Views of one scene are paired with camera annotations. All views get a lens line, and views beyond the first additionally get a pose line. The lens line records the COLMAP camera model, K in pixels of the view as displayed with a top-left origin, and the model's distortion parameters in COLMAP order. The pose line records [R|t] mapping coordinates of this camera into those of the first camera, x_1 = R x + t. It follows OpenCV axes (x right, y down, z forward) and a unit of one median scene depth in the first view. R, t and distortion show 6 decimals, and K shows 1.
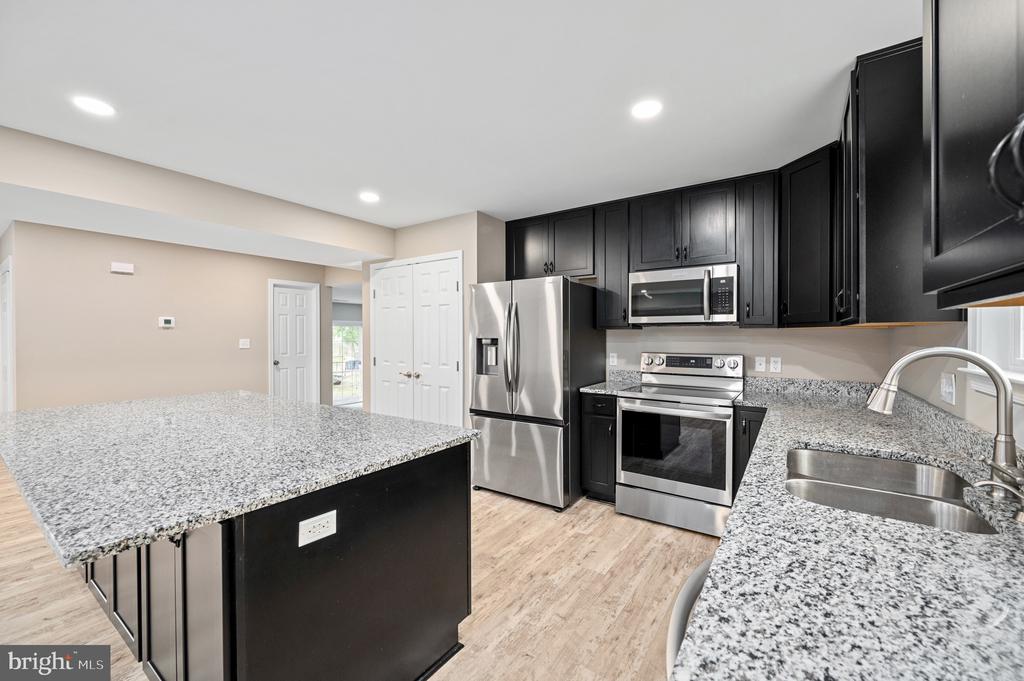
lens RADIAL K [[399.4, 0, 532.2], [0, 399.4, 337.7], [0, 0, 1]] dist [-0.000922, 0.000008]
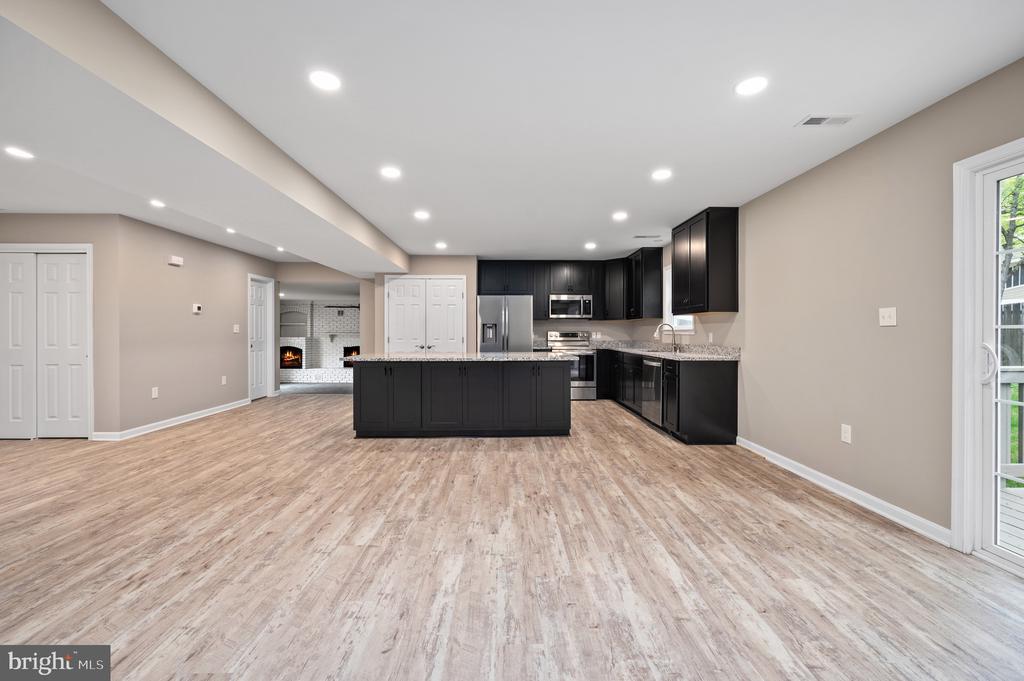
lens RADIAL K [[419.5, 0, 511.9], [0, 419.5, 336.8], [0, 0, 1]] dist [-0.004297, 0.000047]
pose [[0.802716, -0.006359, 0.596328, -1.258562], [0.003641, 0.999977, 0.005763, 0.053368], [-0.596351, -0.002455, 0.802720, -0.712791]]
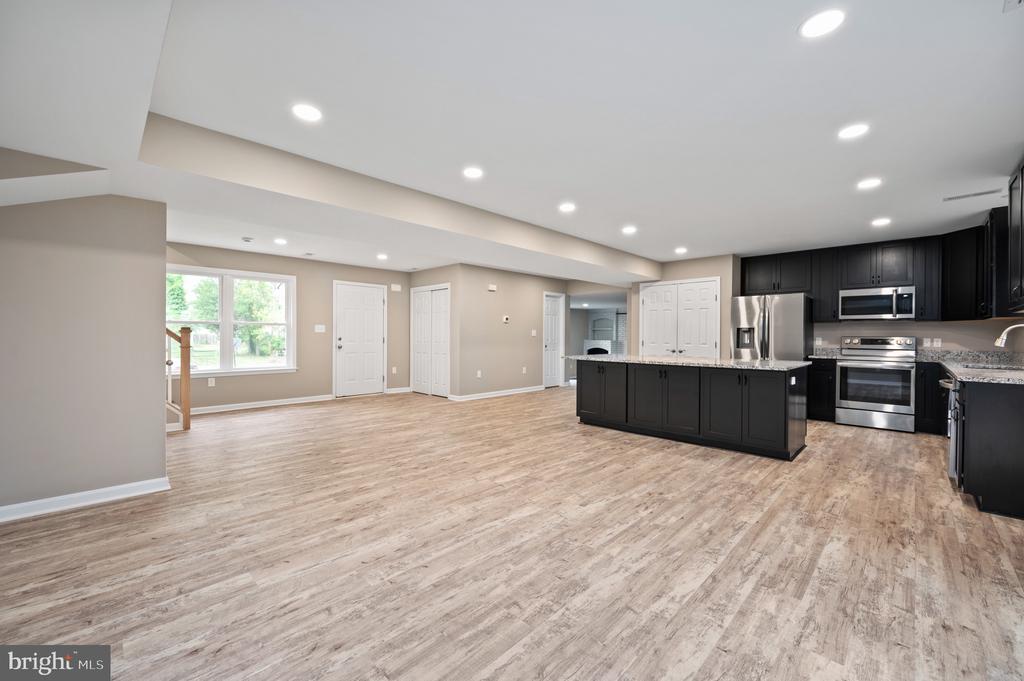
lens RADIAL K [[419.5, 0, 511.9], [0, 419.5, 336.8], [0, 0, 1]] dist [-0.004297, 0.000047]
pose [[0.984709, 0.007258, -0.174058, -0.811731], [-0.008011, 0.999961, -0.003626, 0.056629], [0.174025, 0.004965, 0.984729, -1.007687]]
